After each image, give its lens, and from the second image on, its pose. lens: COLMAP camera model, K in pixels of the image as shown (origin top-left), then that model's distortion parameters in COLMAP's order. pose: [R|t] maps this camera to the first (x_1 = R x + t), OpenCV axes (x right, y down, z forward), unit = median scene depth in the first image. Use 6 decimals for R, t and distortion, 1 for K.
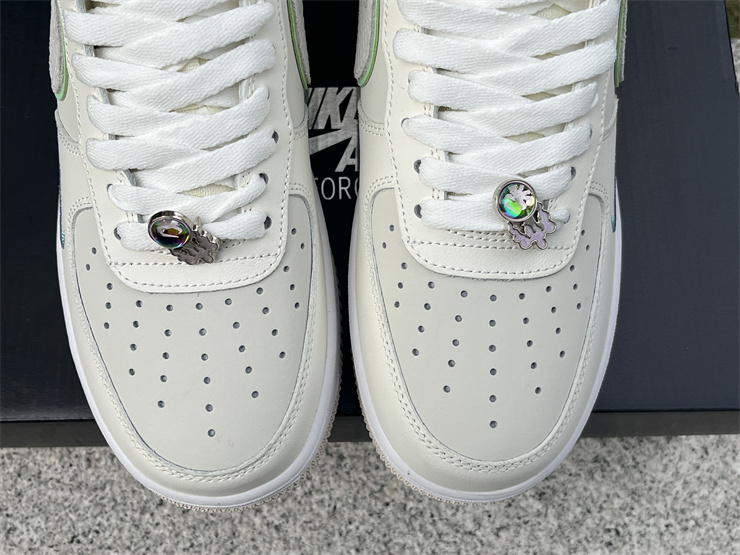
lens RADIAL K [[1023.2, 0, 370.0], [0, 1023.2, 277.5], [0, 0, 1]] dist [0.138955, -0.551514]
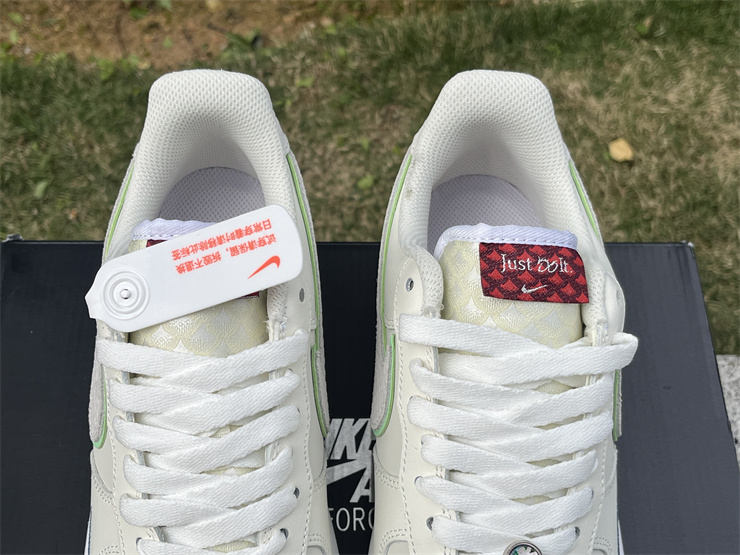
lens RADIAL K [[1023.2, 0, 370.0], [0, 1023.2, 277.5], [0, 0, 1]] dist [0.138955, -0.551514]
pose [[0.999887, 0.011953, -0.009070, -0.009069], [-0.013706, 0.973595, -0.227871, -0.114557], [0.006107, 0.227970, 0.973649, -0.093605]]
